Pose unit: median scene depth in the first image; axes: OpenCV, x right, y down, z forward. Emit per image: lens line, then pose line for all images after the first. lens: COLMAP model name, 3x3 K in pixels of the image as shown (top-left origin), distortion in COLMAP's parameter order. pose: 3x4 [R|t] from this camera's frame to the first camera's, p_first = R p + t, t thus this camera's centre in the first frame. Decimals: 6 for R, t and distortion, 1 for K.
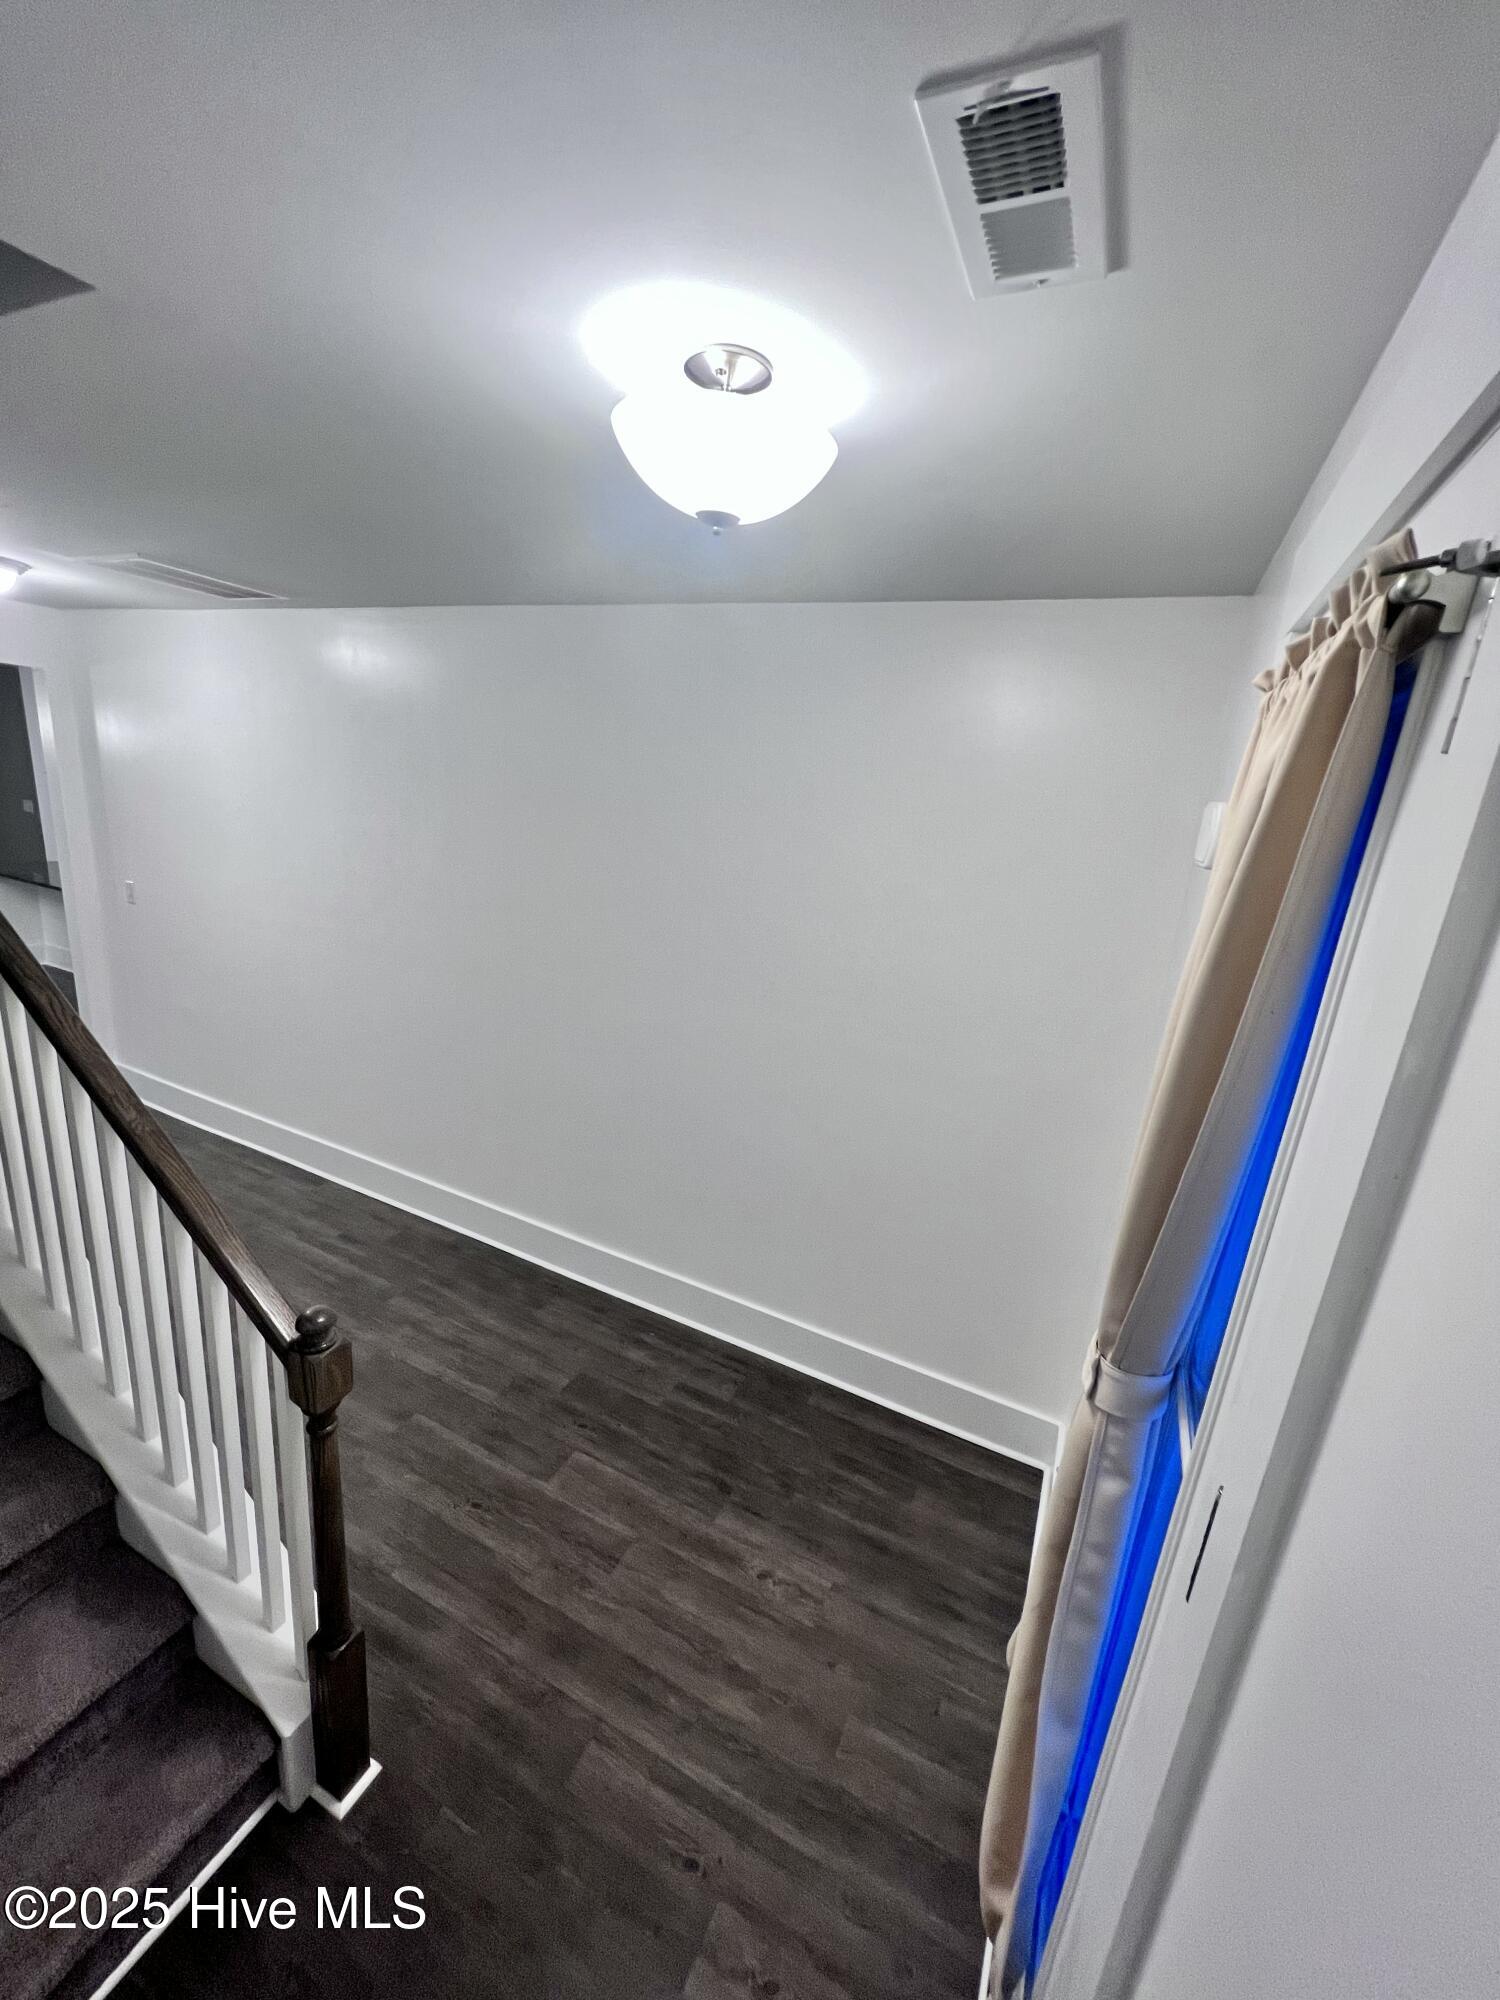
lens RADIAL K [[804.7, 0, 748.6], [0, 804.7, 1005.2], [0, 0, 1]] dist [-0.002759, 0.000247]
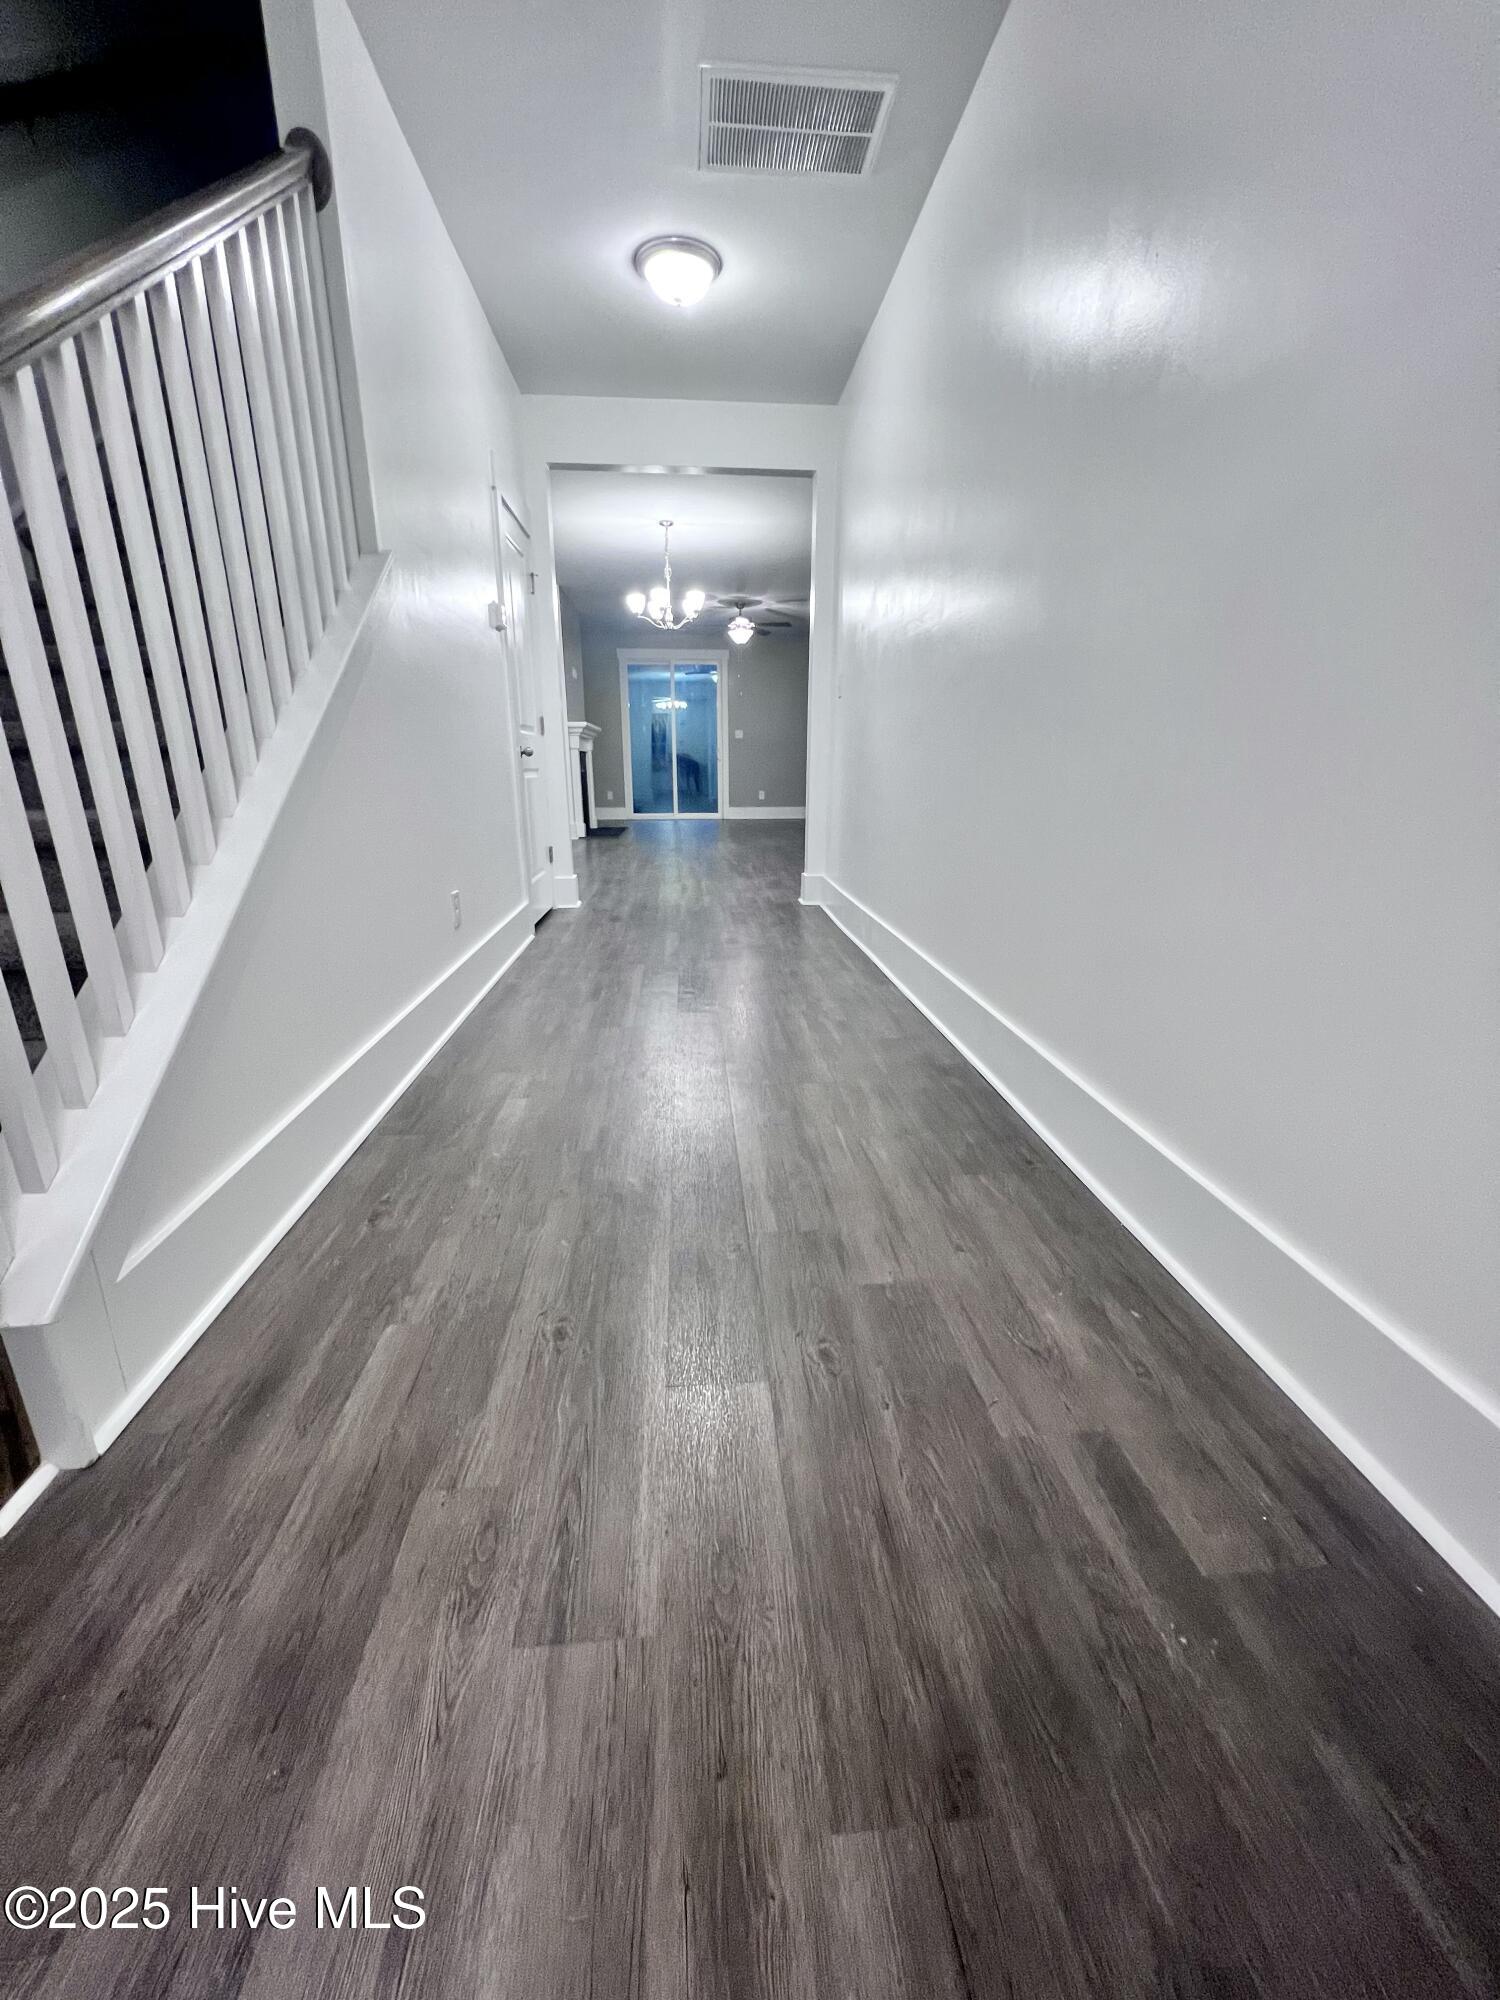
lens RADIAL K [[797.6, 0, 747.8], [0, 797.6, 1003.9], [0, 0, 1]] dist [0.000539, 0.000081]
pose [[0.505698, 0.166553, -0.846481, 0.112798], [-0.186369, 0.979109, 0.081310, 0.296586], [0.842340, 0.116639, 0.526174, 0.691121]]
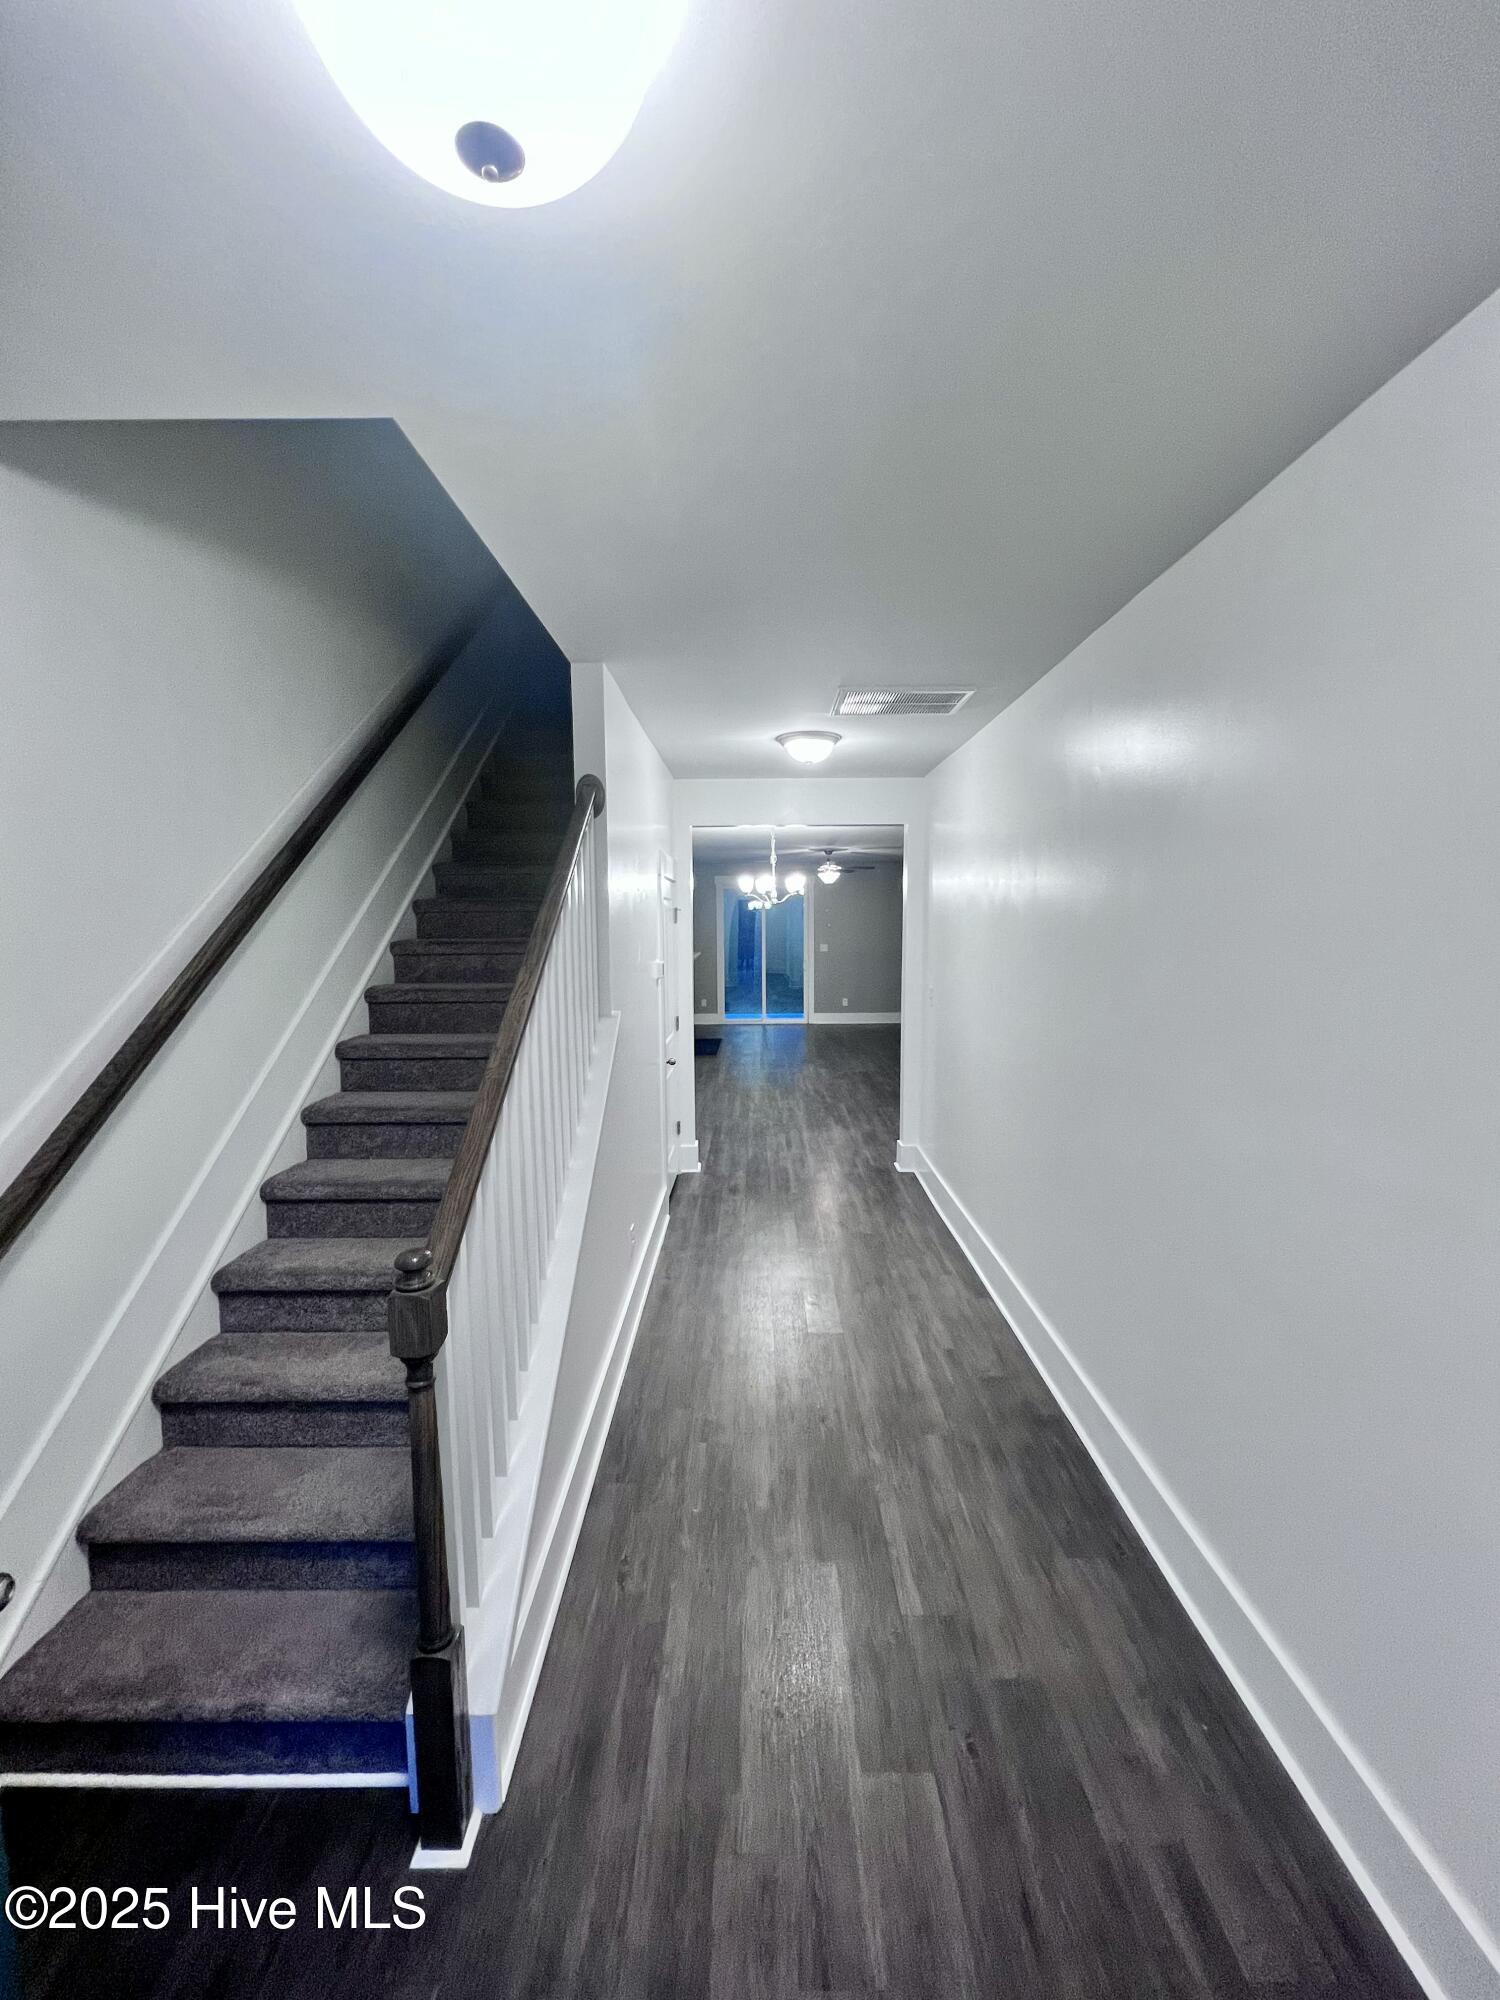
lens RADIAL K [[804.7, 0, 748.6], [0, 804.7, 1005.2], [0, 0, 1]] dist [-0.002759, 0.000247]
pose [[0.427812, 0.004602, -0.903856, 0.275731], [-0.198572, 0.976035, -0.089019, 0.044639], [0.881786, 0.217564, 0.418473, 0.447210]]
